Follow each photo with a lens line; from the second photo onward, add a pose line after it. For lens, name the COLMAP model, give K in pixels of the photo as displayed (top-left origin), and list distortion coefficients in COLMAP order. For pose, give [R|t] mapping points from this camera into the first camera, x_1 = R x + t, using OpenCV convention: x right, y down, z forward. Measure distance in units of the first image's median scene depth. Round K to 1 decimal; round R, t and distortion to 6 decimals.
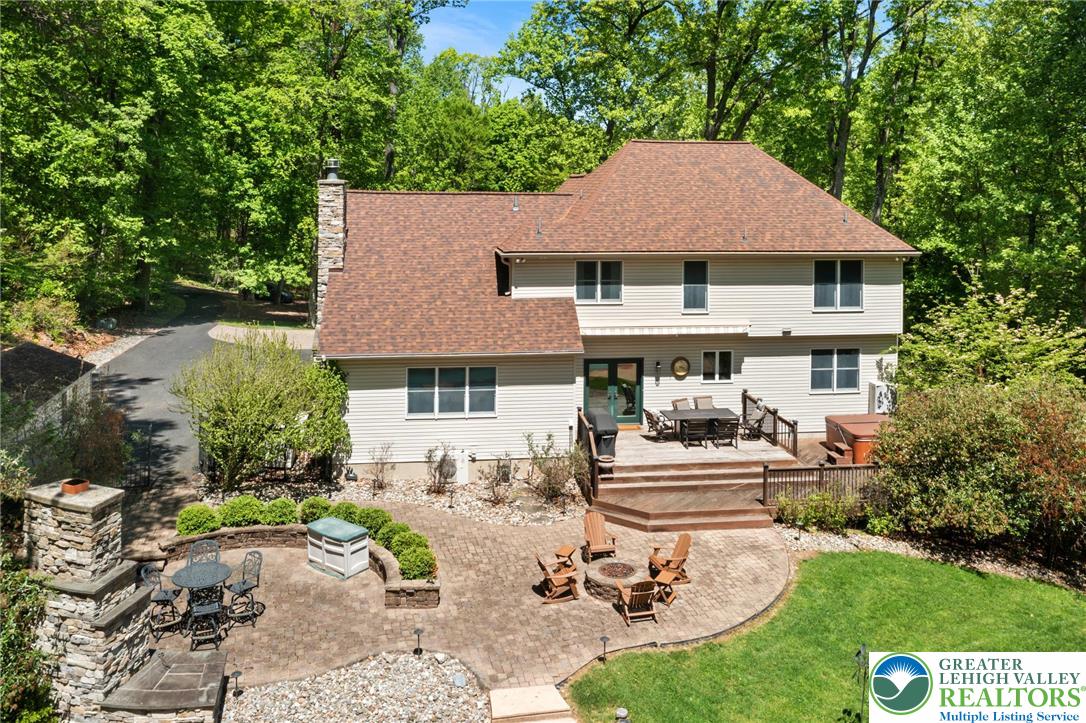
lens RADIAL K [[834.6, 0, 540.3], [0, 834.6, 359.6], [0, 0, 1]] dist [-0.004882, 0.006388]
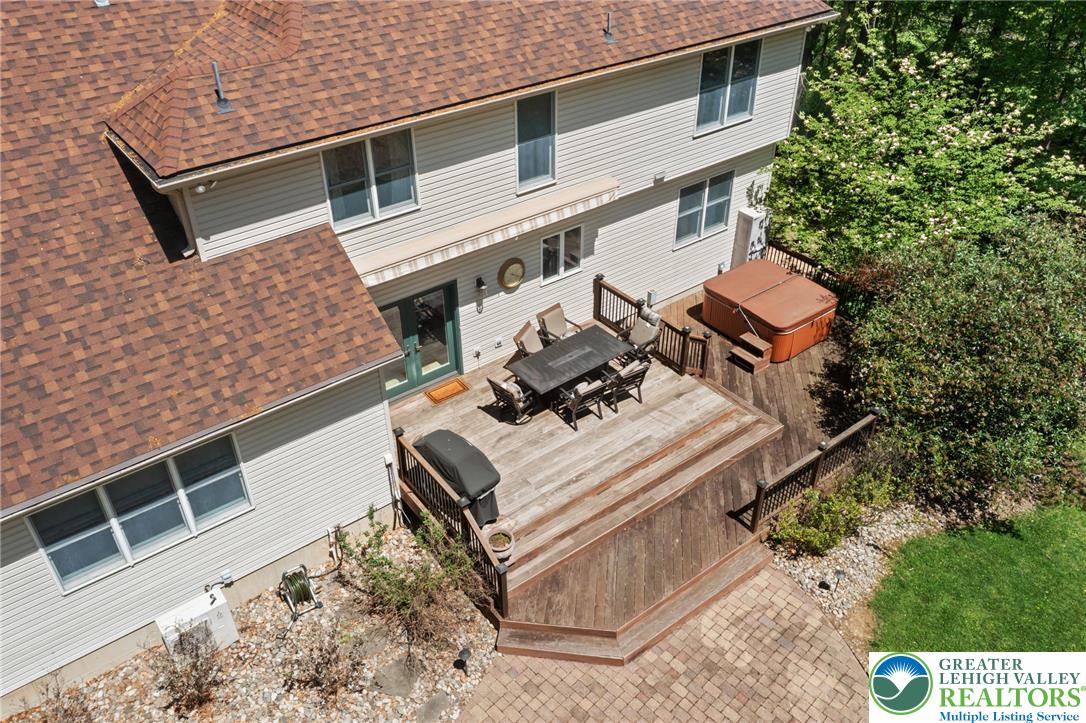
lens RADIAL K [[834.6, 0, 552.0], [0, 834.6, 403.4], [0, 0, 1]] dist [-0.004882, 0.006388]
pose [[0.862950, -0.318632, 0.392162, -0.069998], [0.106648, 0.873484, 0.475029, -0.194888], [-0.493907, -0.368103, 0.787754, 0.506575]]
